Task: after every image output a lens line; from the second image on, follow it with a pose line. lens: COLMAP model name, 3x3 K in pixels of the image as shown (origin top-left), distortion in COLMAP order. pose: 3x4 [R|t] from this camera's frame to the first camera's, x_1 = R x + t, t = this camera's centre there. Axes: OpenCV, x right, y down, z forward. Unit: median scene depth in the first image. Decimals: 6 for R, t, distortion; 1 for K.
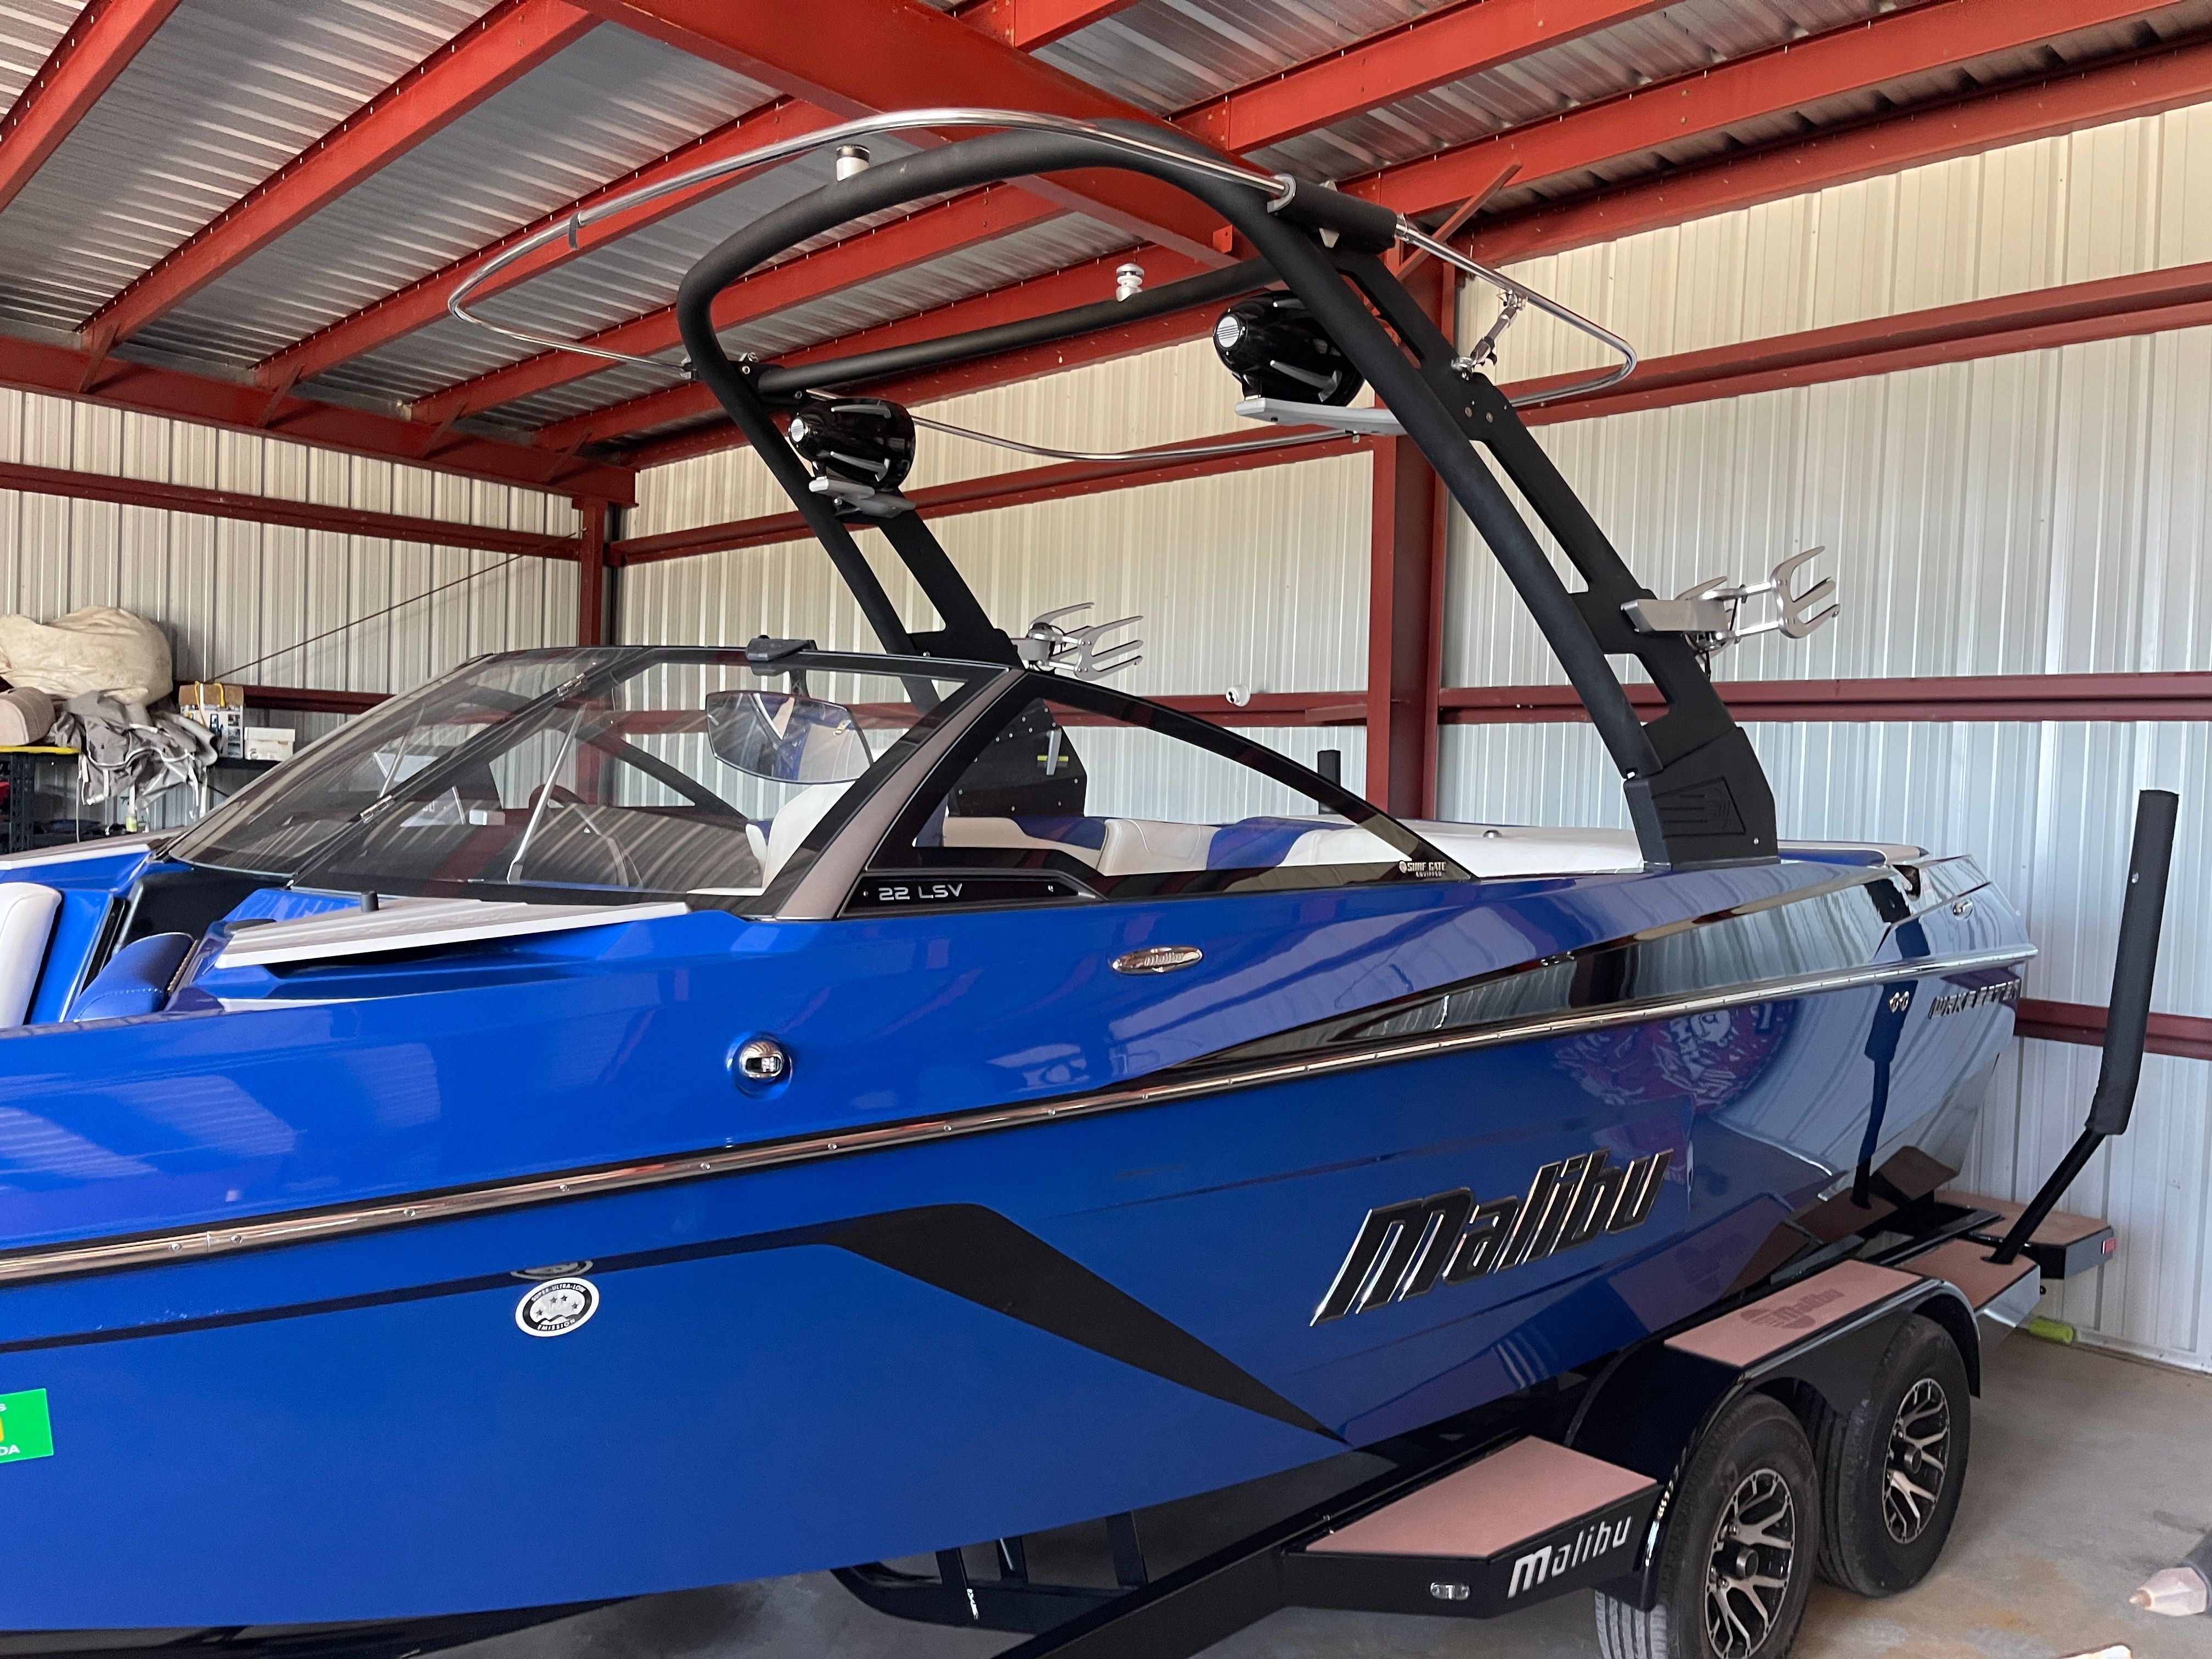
lens RADIAL K [[1612.4, 0, 1110.6], [0, 1612.4, 843.4], [0, 0, 1]] dist [0.051690, -0.072229]
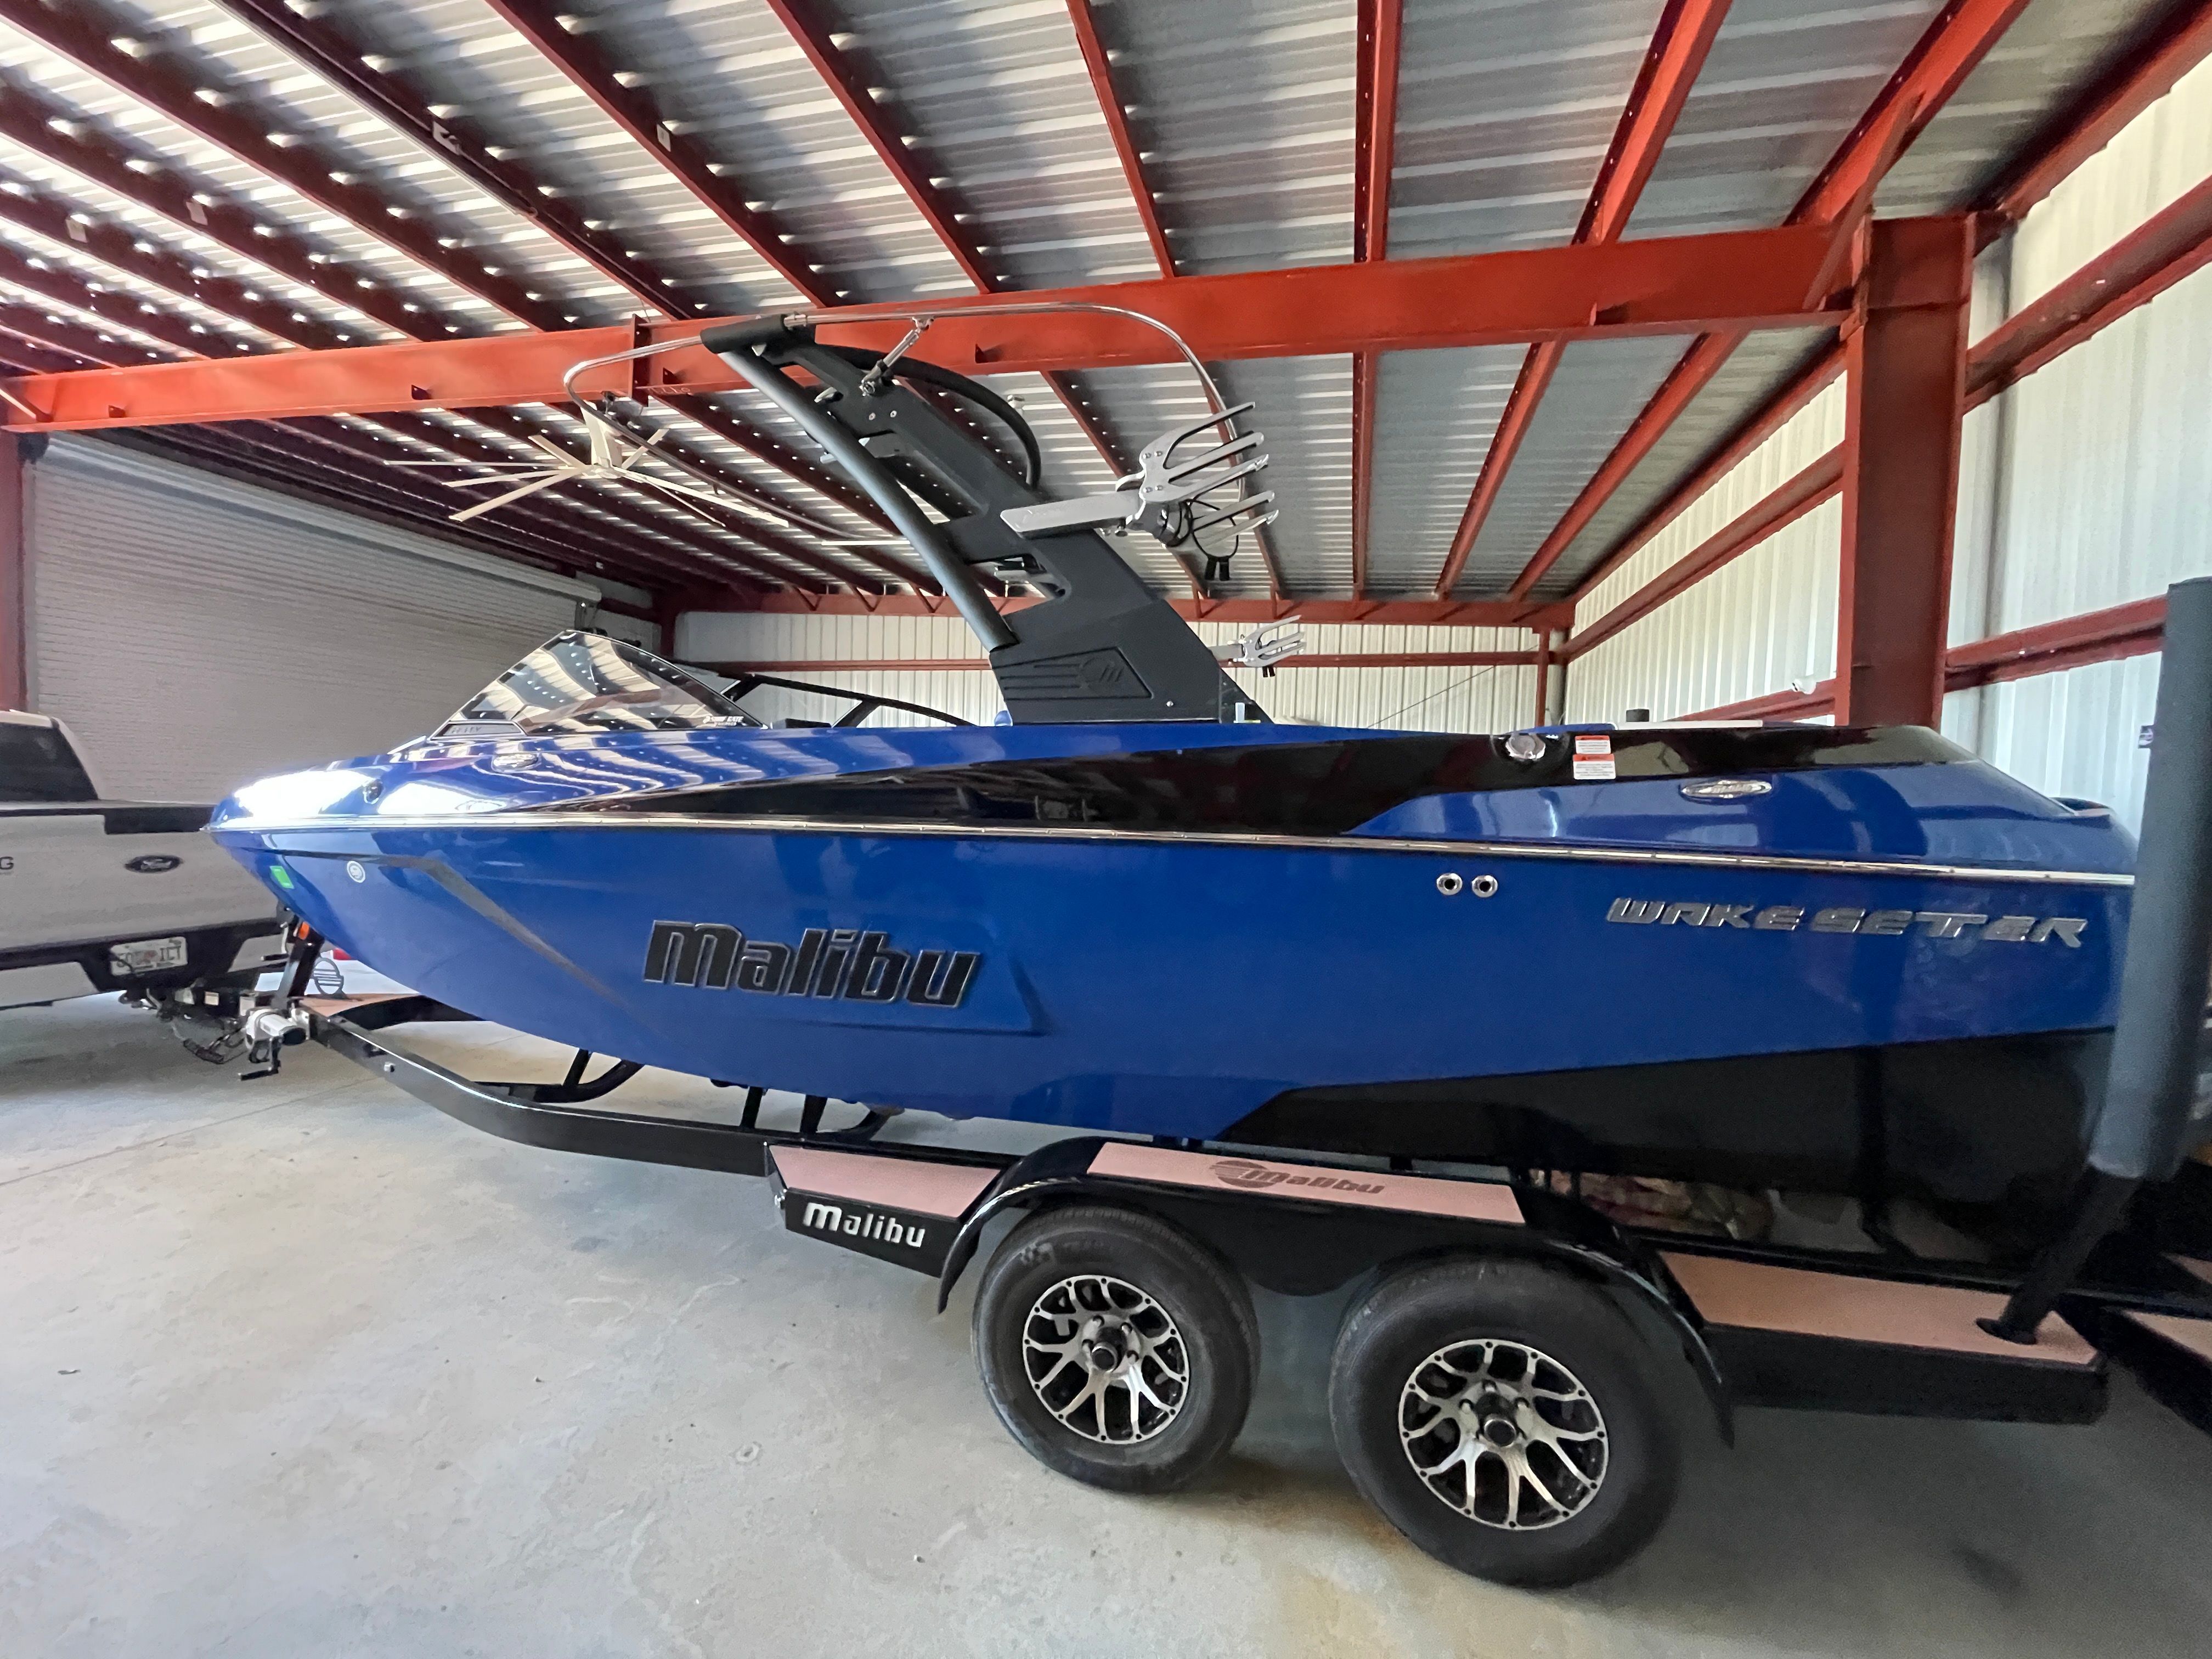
lens RADIAL K [[913.3, 0, 1127.0], [0, 913.3, 849.7], [0, 0, 1]] dist [-0.010641, 0.000062]
pose [[0.538677, 0.023434, -0.842187, 0.643315], [-0.037681, 0.999283, 0.003704, 0.067808], [0.841670, 0.029739, 0.539173, 0.472800]]
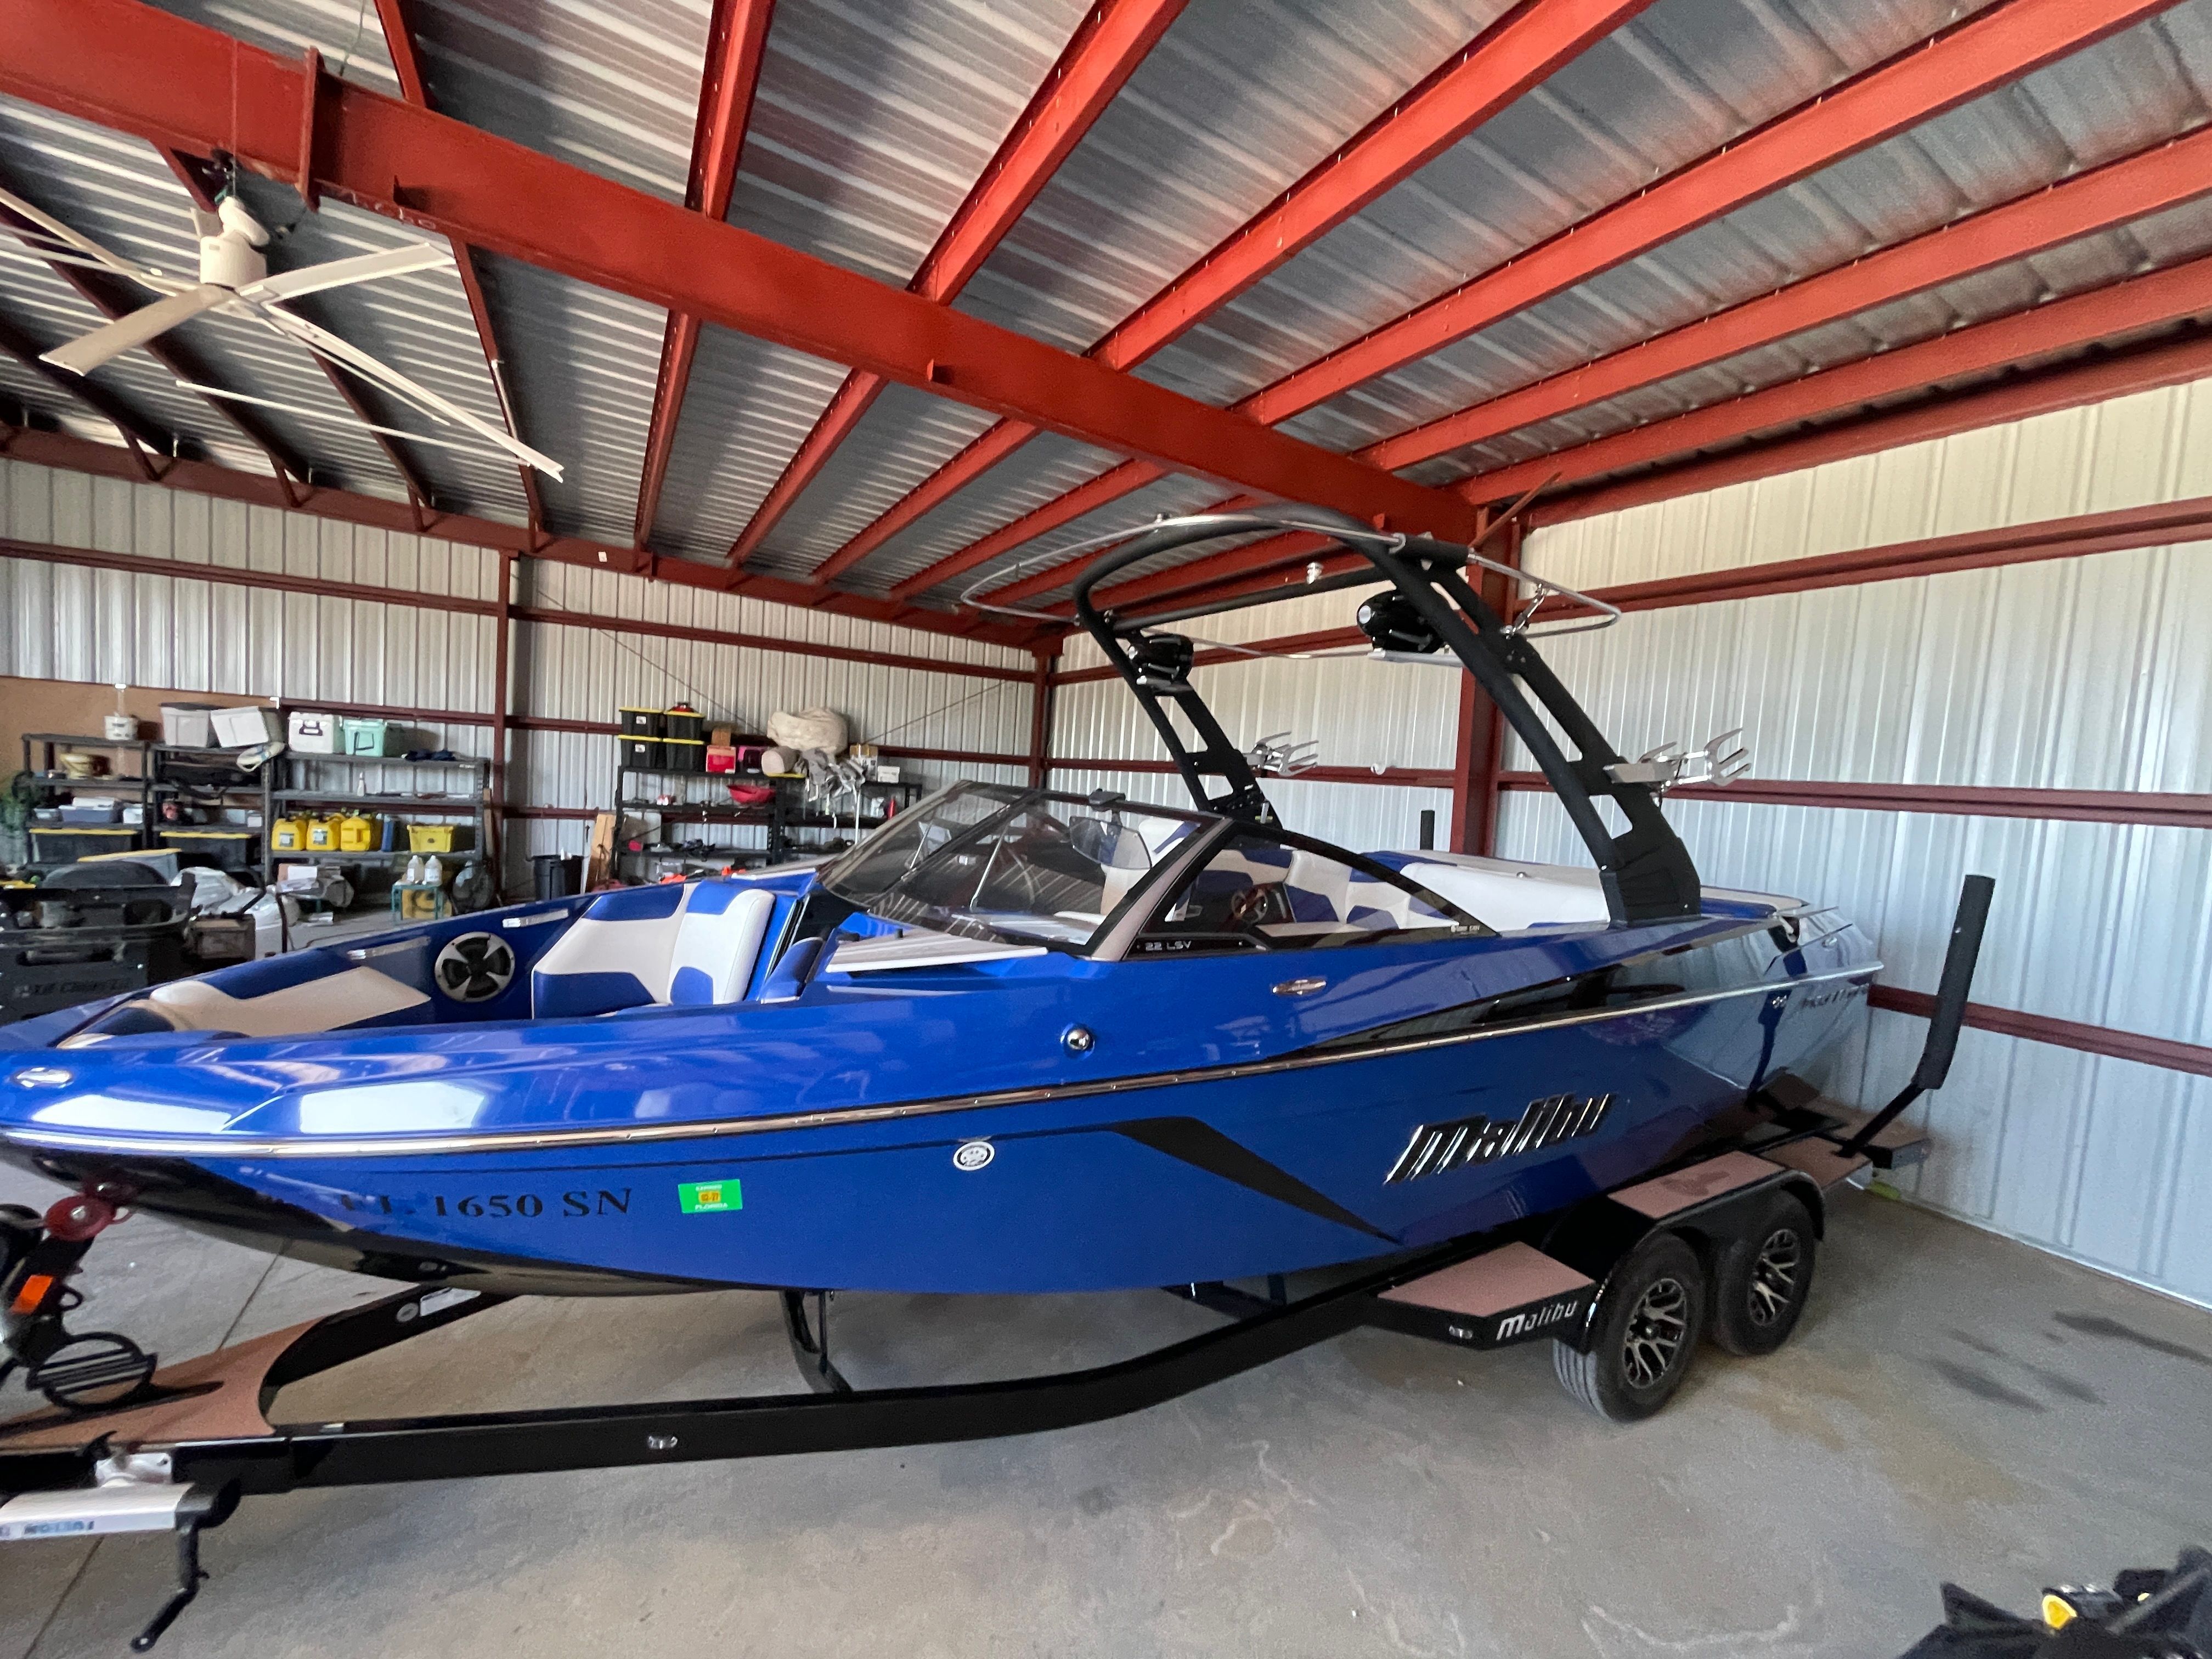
lens RADIAL K [[859.6, 0, 1097.7], [0, 859.6, 853.4], [0, 0, 1]] dist [-0.008679, 0.000806]
pose [[0.971458, 0.044990, -0.232905, 0.012564], [-0.040132, 0.998867, 0.025559, -0.043574], [0.233791, -0.015483, 0.972164, 0.008865]]
